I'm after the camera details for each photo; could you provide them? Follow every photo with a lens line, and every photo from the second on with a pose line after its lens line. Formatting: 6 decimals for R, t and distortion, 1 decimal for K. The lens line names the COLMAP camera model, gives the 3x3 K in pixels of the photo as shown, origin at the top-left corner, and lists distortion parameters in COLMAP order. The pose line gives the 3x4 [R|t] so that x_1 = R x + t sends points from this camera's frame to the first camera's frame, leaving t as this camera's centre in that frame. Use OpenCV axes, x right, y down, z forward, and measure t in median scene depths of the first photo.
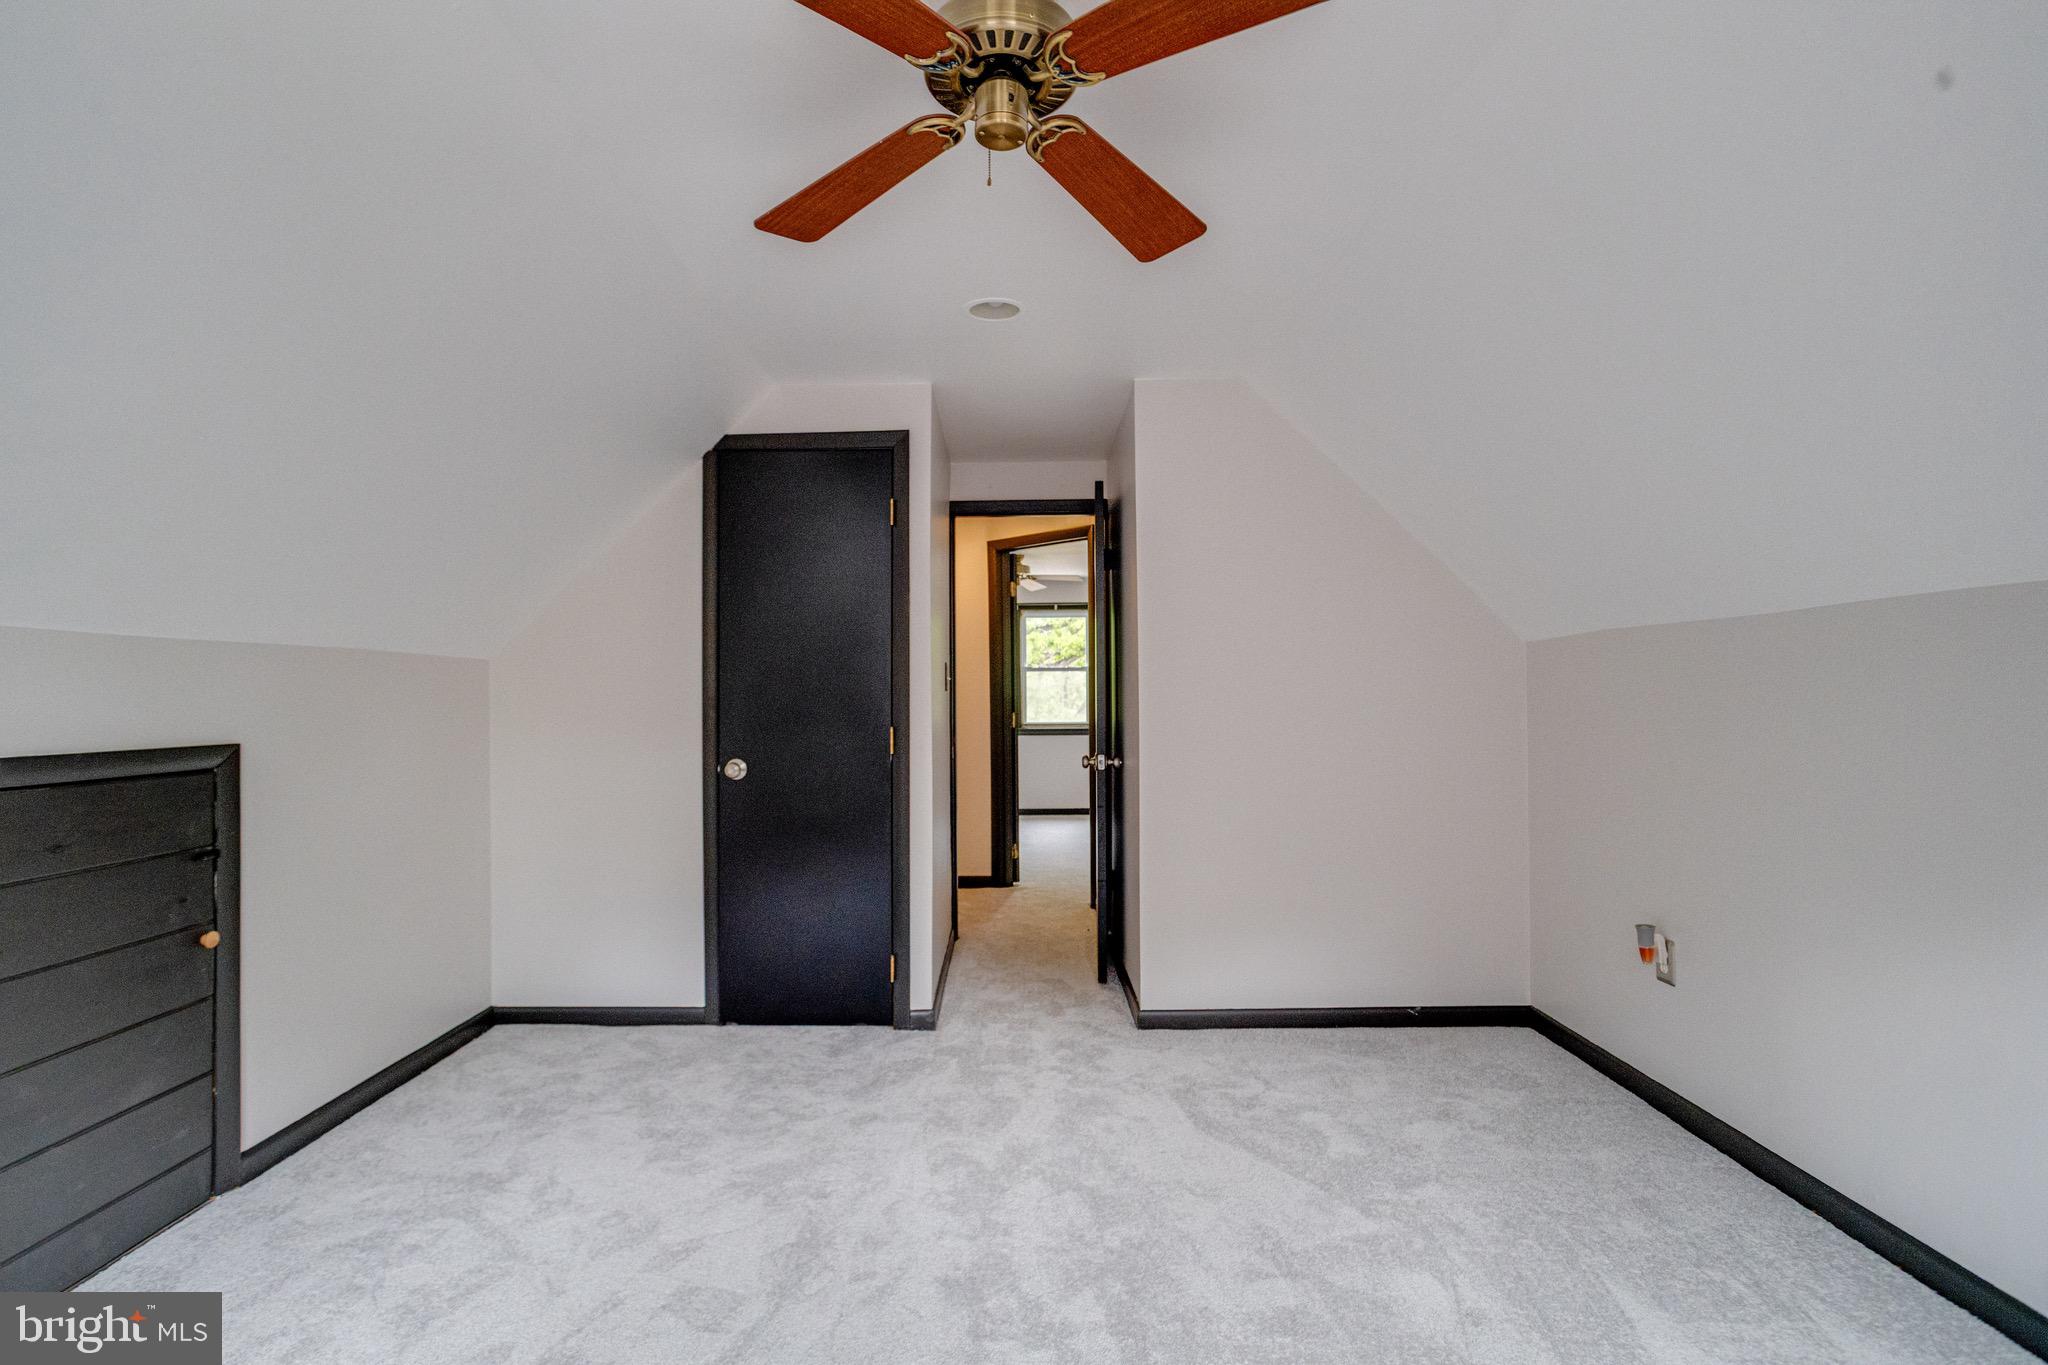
lens RADIAL K [[1001.2, 0, 1004.7], [0, 1001.2, 682.8], [0, 0, 1]] dist [-0.050444, 0.039407]
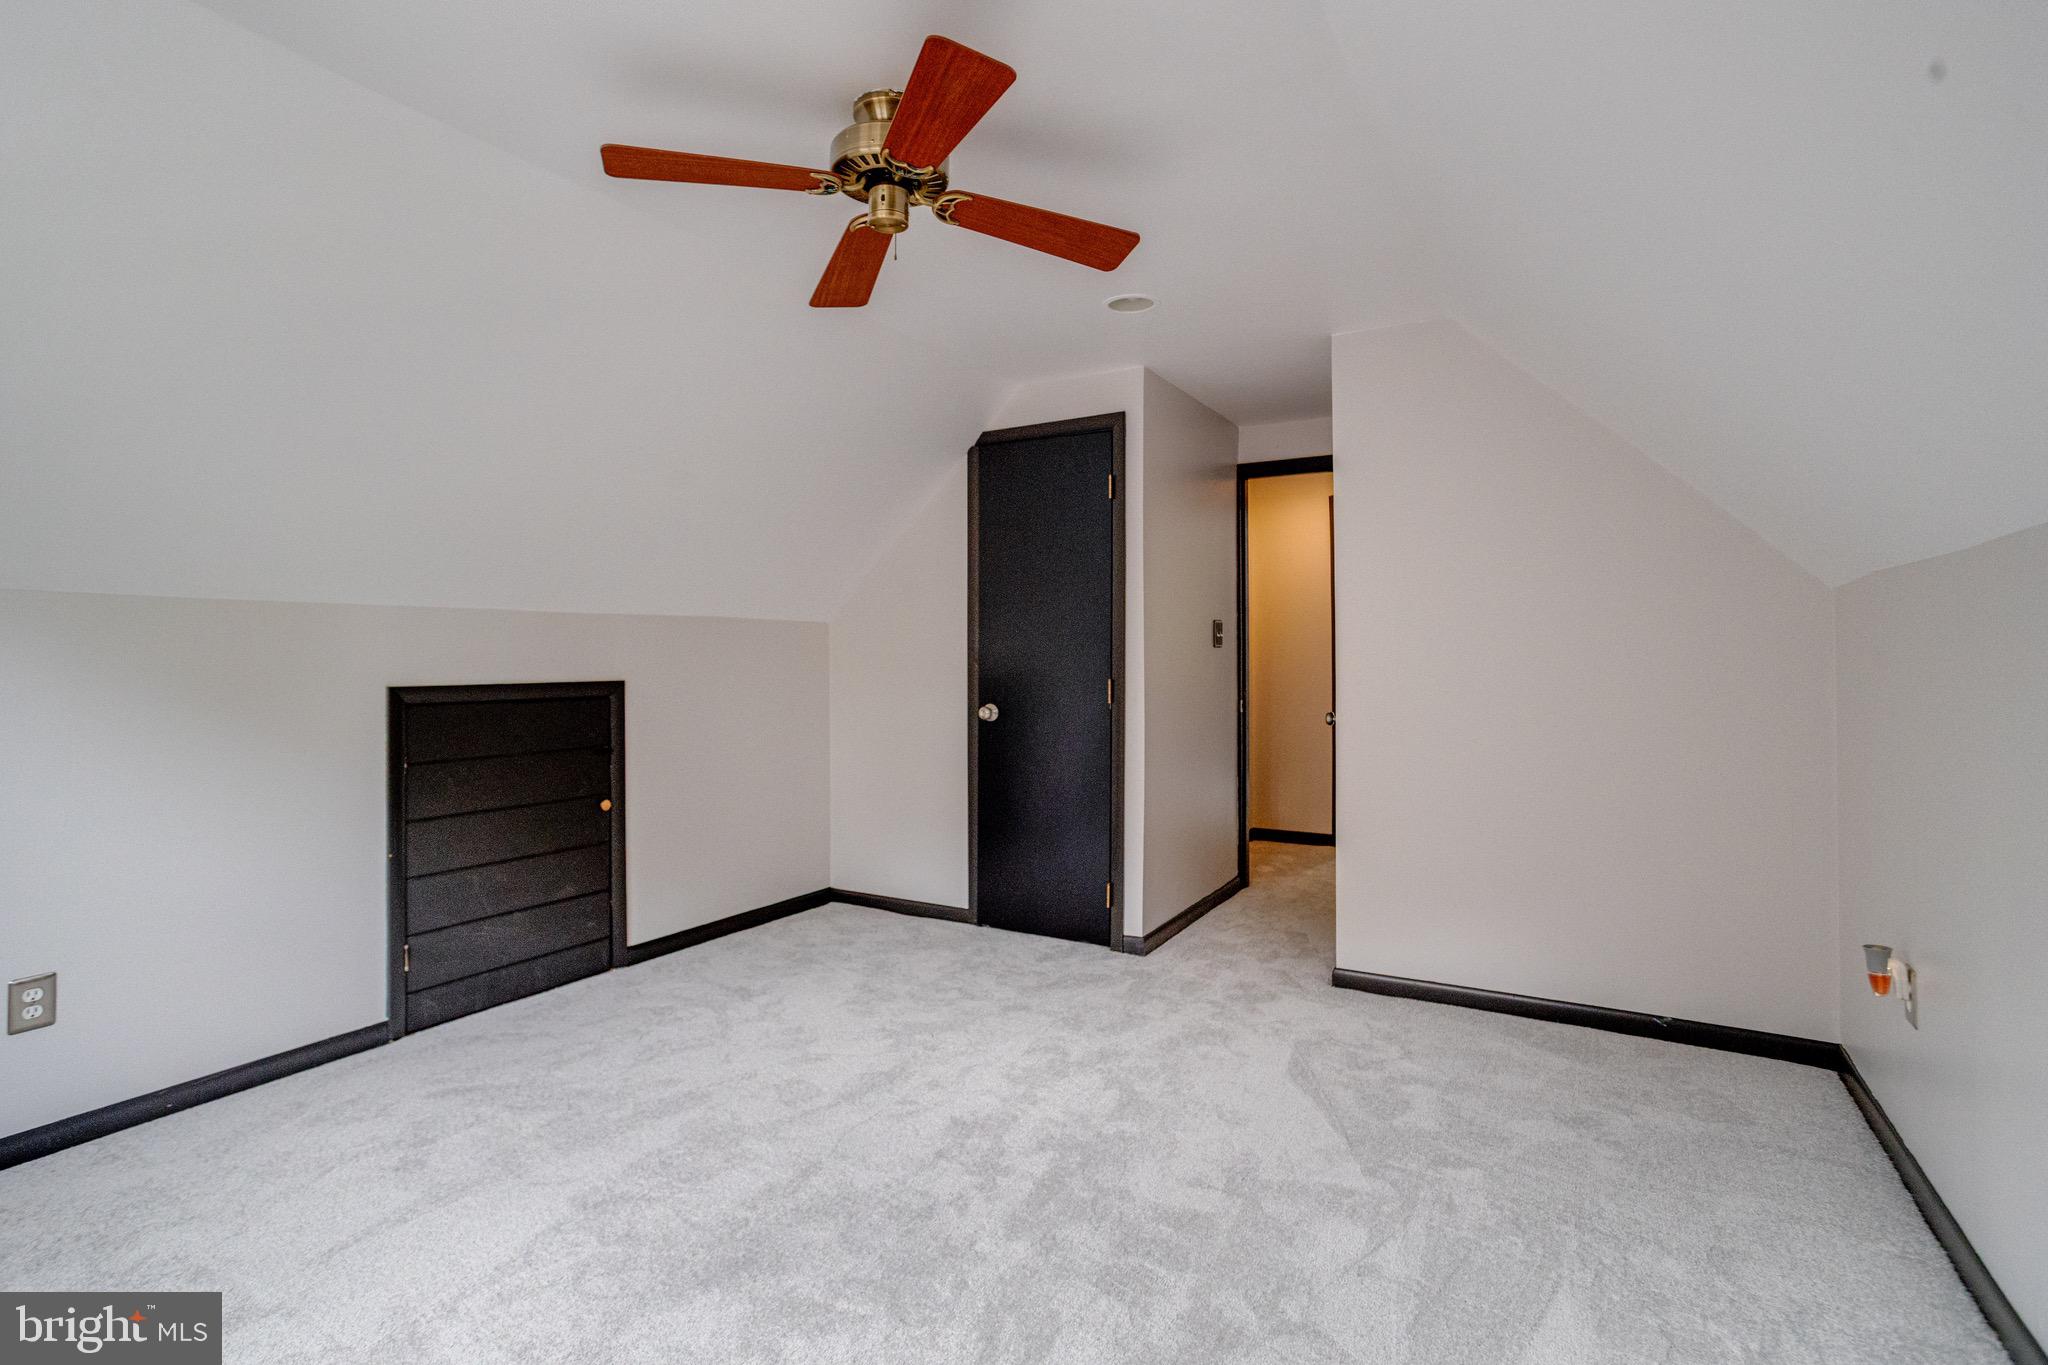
lens RADIAL K [[1008.5, 0, 995.3], [0, 1008.5, 646.8], [0, 0, 1]] dist [-0.052909, 0.035929]
pose [[0.860577, 0.002496, -0.509315, 0.430857], [0.001824, 0.999966, 0.007984, -0.001922], [0.509317, -0.007800, 0.860543, -0.039857]]
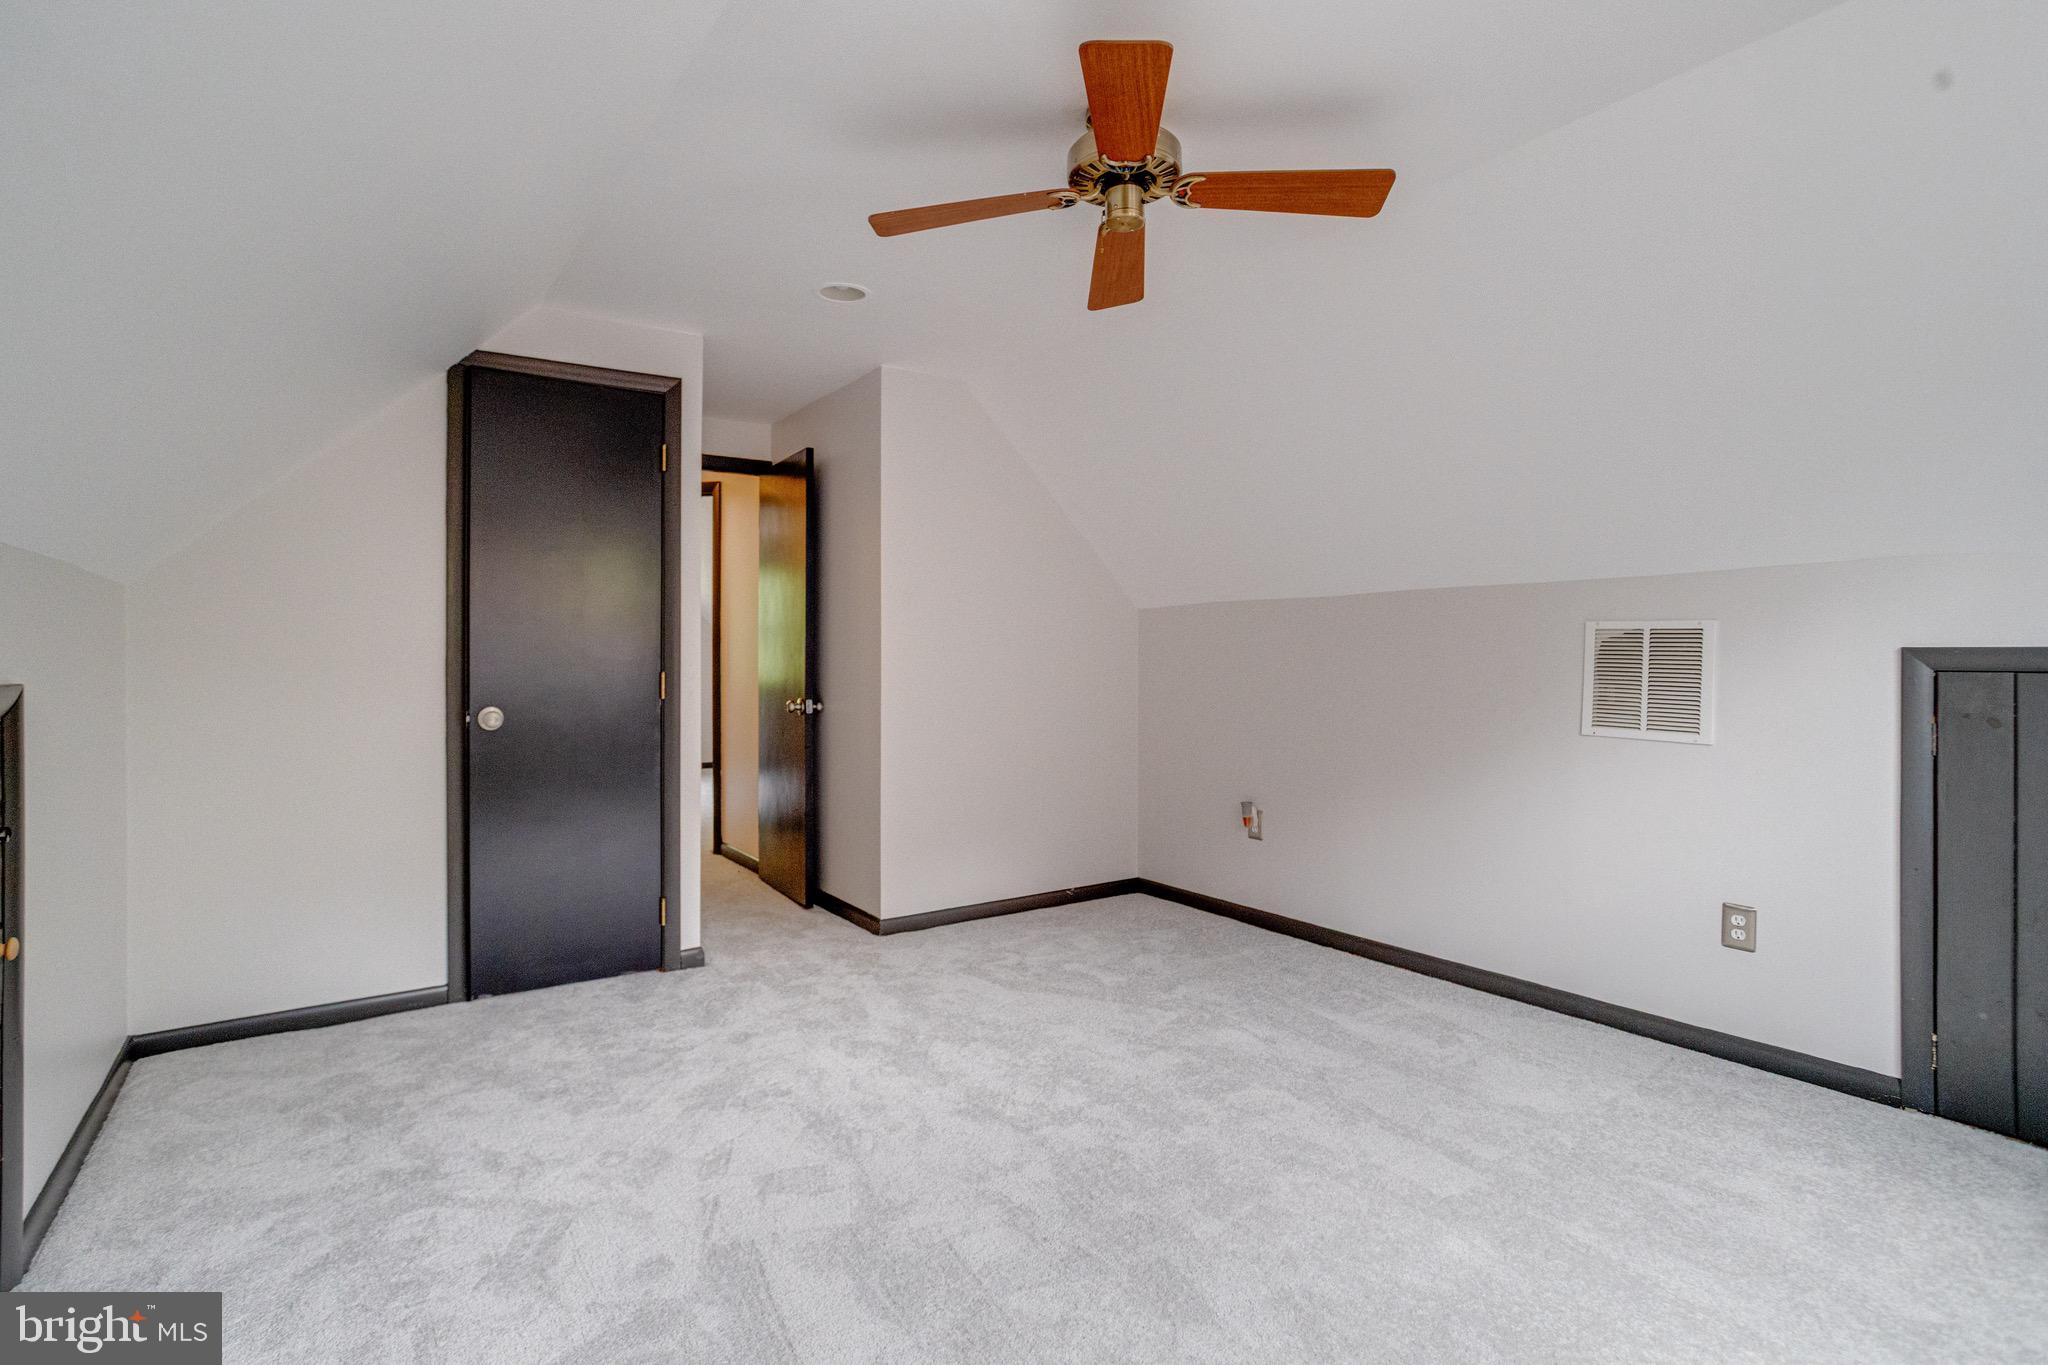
lens RADIAL K [[1004.3, 0, 1006.7], [0, 1004.3, 668.1], [0, 0, 1]] dist [-0.053474, 0.040642]
pose [[0.817893, 0.002113, 0.575366, -0.501074], [-0.014206, 0.999763, 0.016523, 0.022210], [-0.575195, -0.021687, 0.817729, -0.023638]]
